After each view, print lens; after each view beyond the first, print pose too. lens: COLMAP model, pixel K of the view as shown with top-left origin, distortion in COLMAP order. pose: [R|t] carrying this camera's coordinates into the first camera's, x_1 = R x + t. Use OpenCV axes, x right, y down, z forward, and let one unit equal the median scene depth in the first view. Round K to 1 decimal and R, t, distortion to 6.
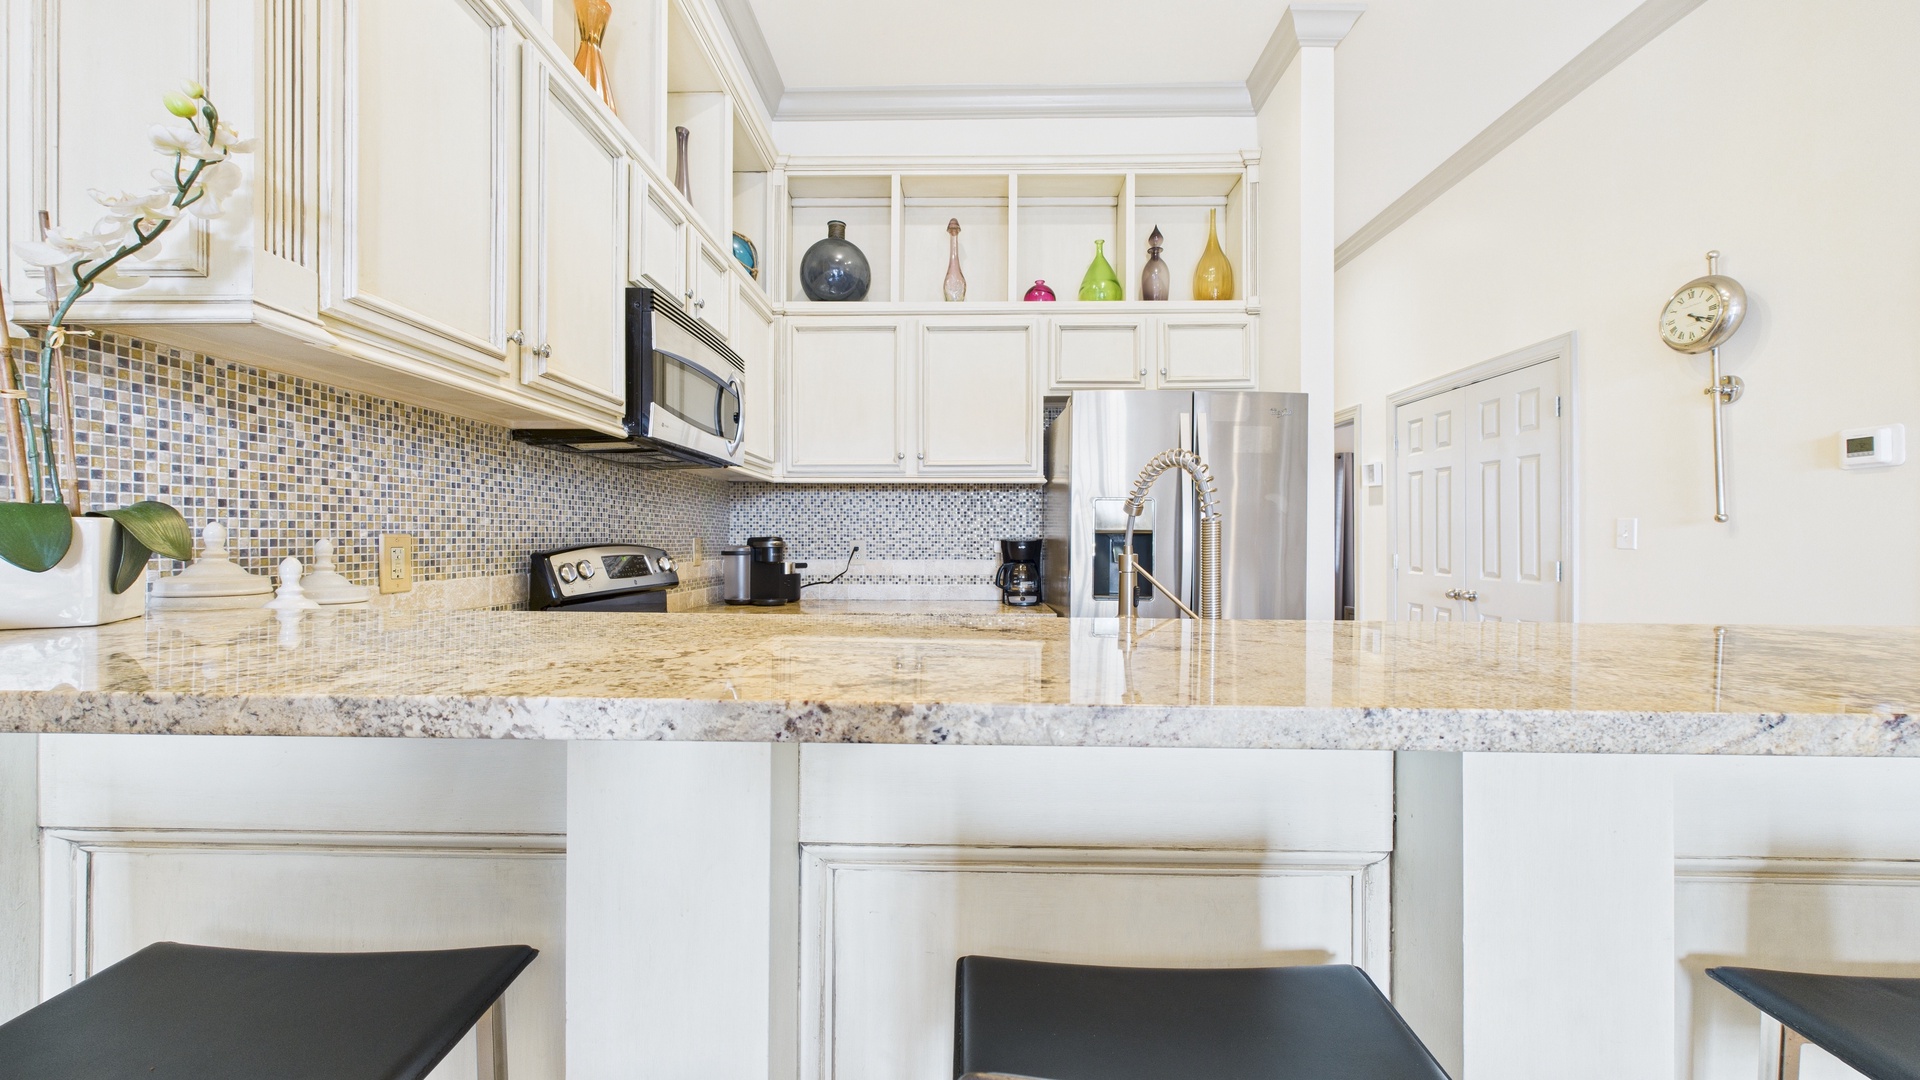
lens RADIAL K [[705.2, 0, 961.9], [0, 705.2, 539.9], [0, 0, 1]] dist [0.002458, 0.000140]
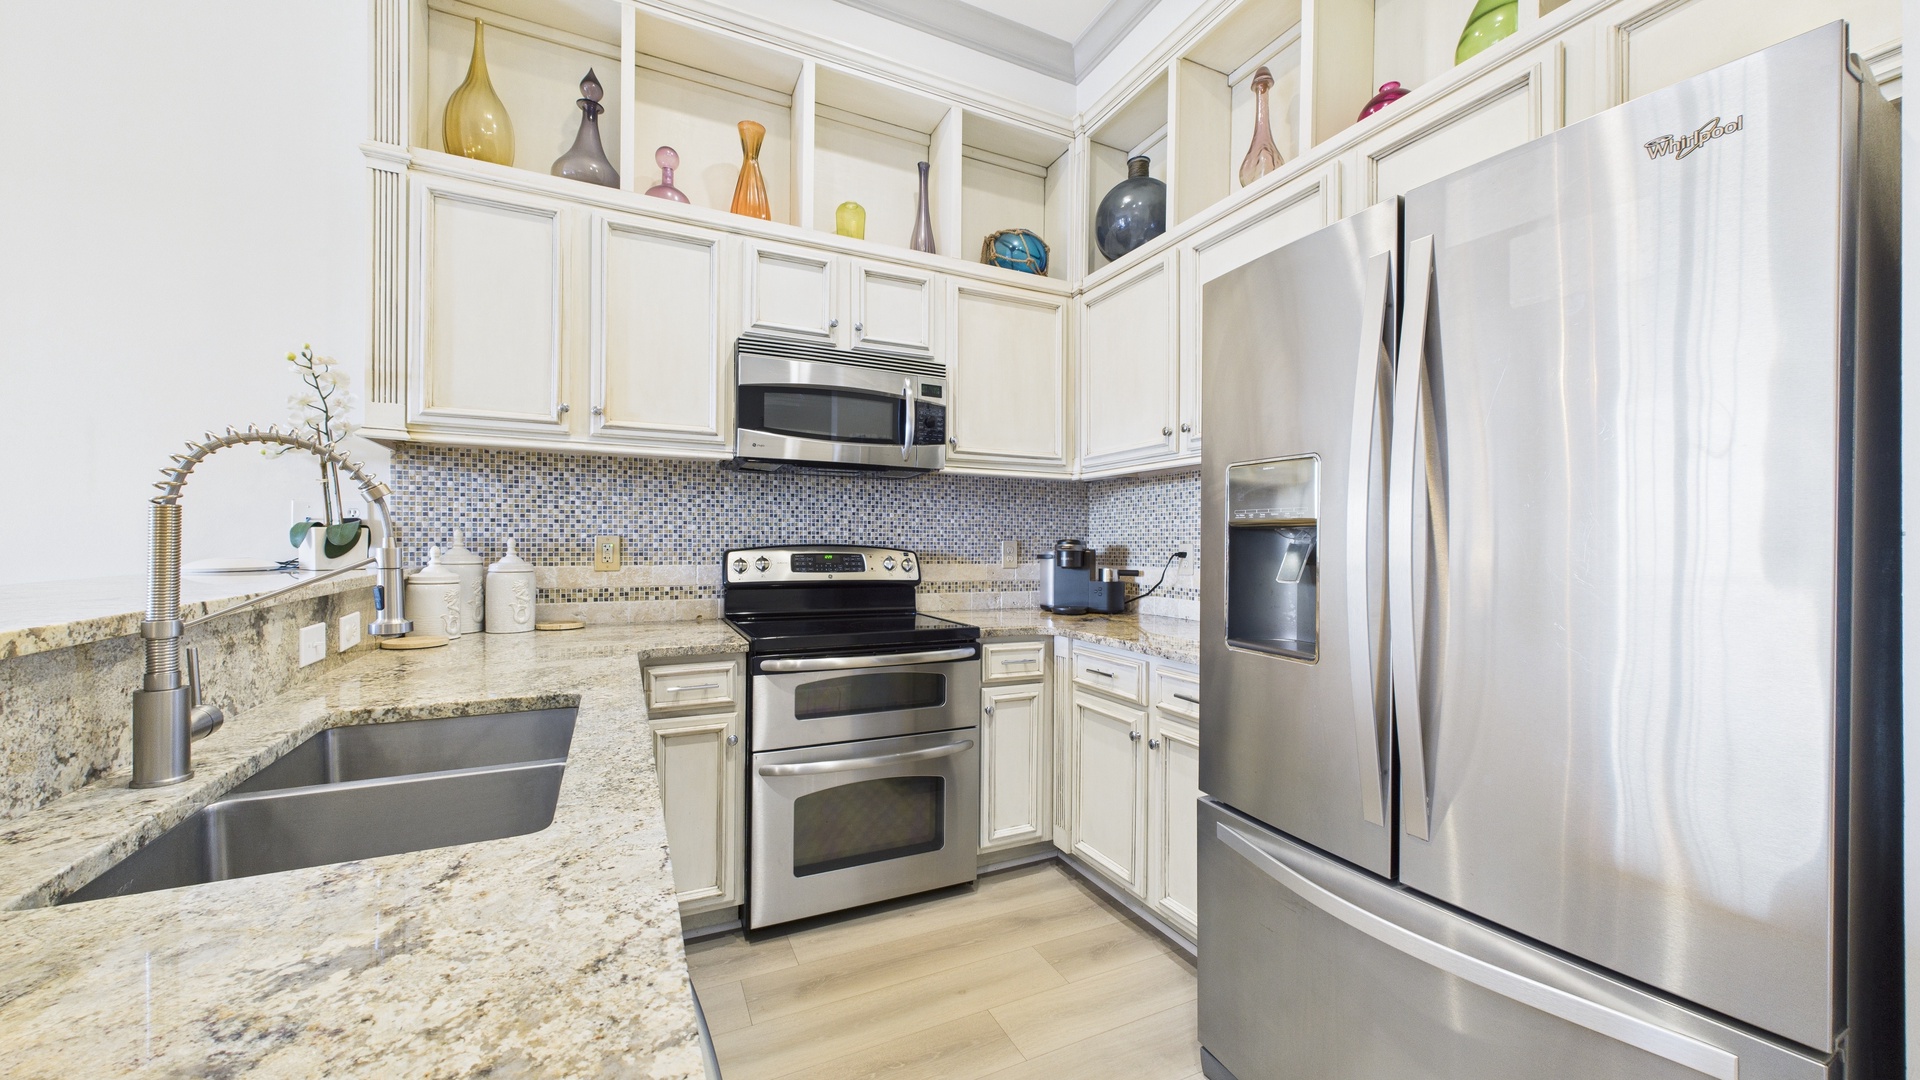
lens RADIAL K [[705.2, 0, 956.5], [0, 705.2, 544.4], [0, 0, 1]] dist [0.002458, 0.000140]
pose [[0.445872, -0.000192, -0.895097, 0.841364], [-0.005741, 0.999979, -0.003075, 0.009831], [0.895078, 0.006510, 0.445861, 0.796669]]
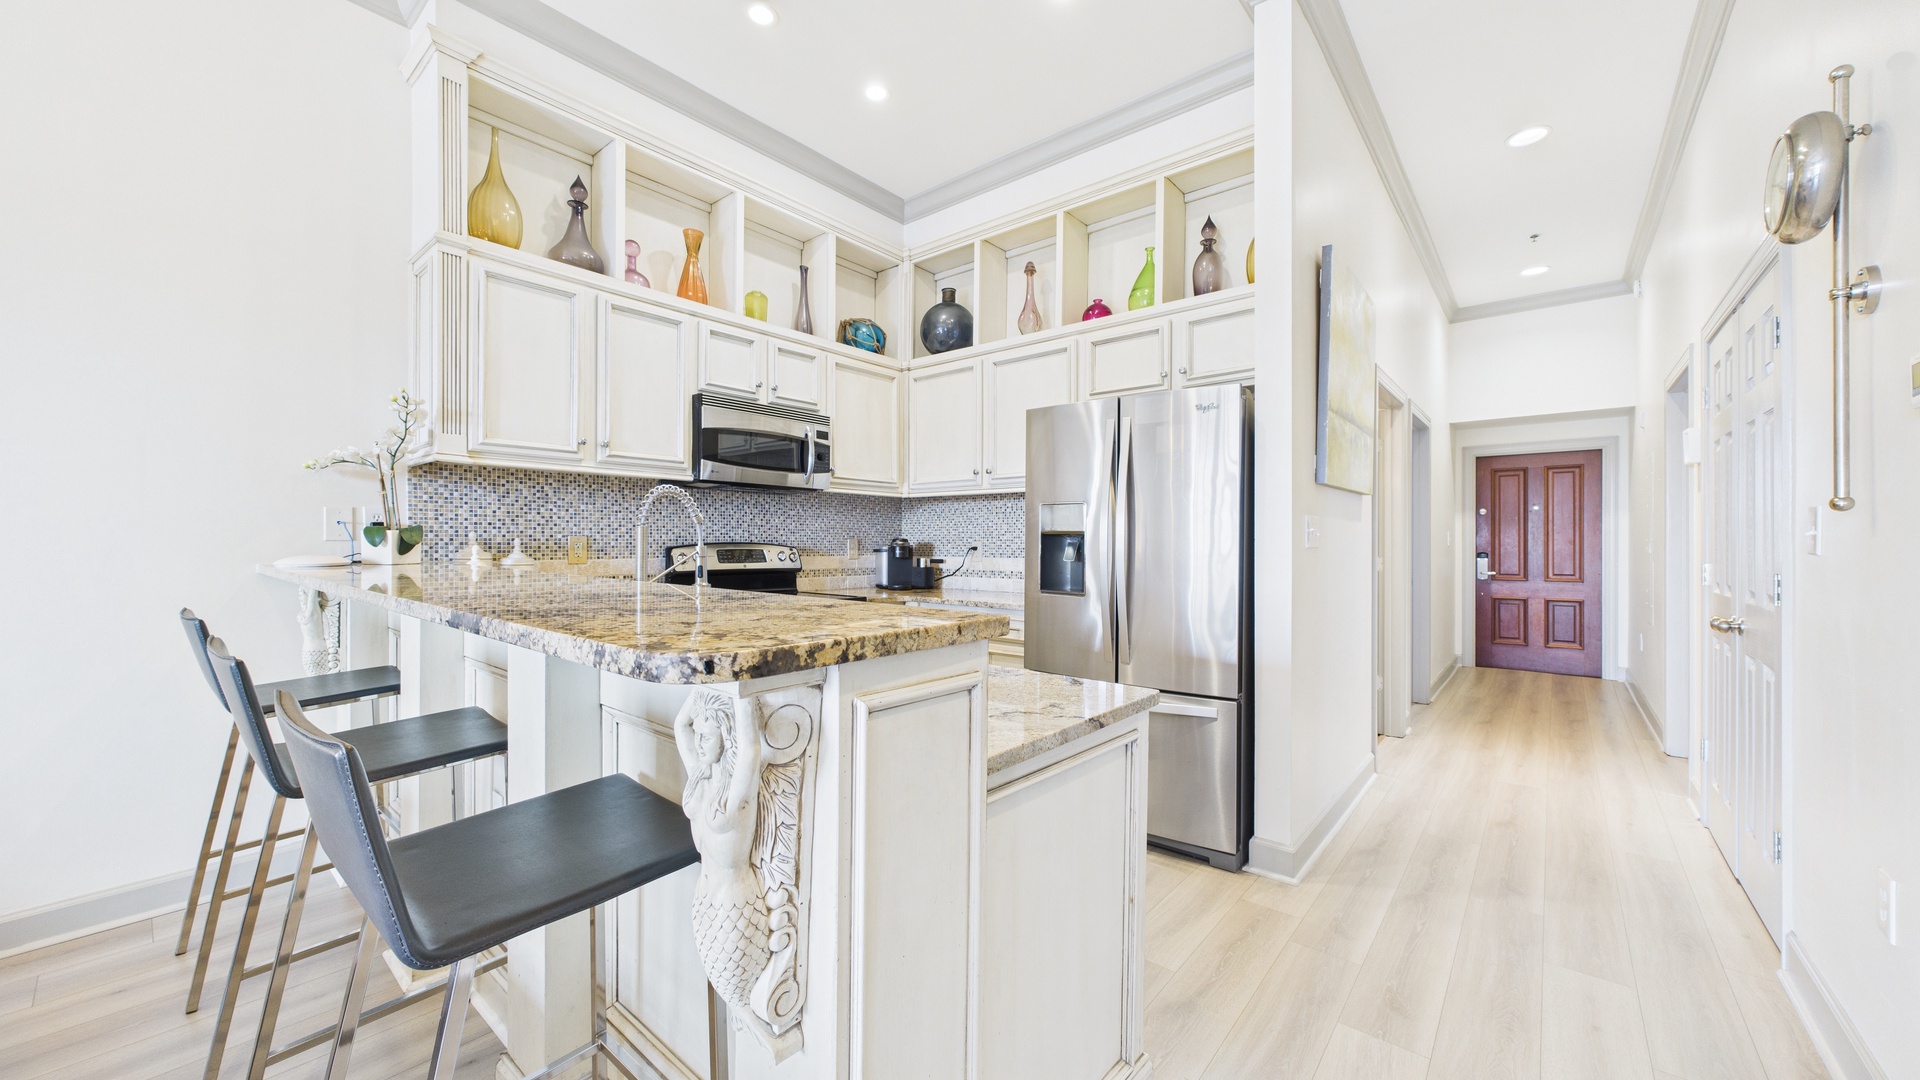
lens RADIAL K [[705.2, 0, 956.8], [0, 705.2, 541.4], [0, 0, 1]] dist [0.002458, 0.000140]
pose [[0.774959, 0.000617, -0.632011, 1.130915], [-0.003200, 0.999991, -0.002948, 0.007774], [0.632003, 0.004307, 0.774954, 0.064551]]
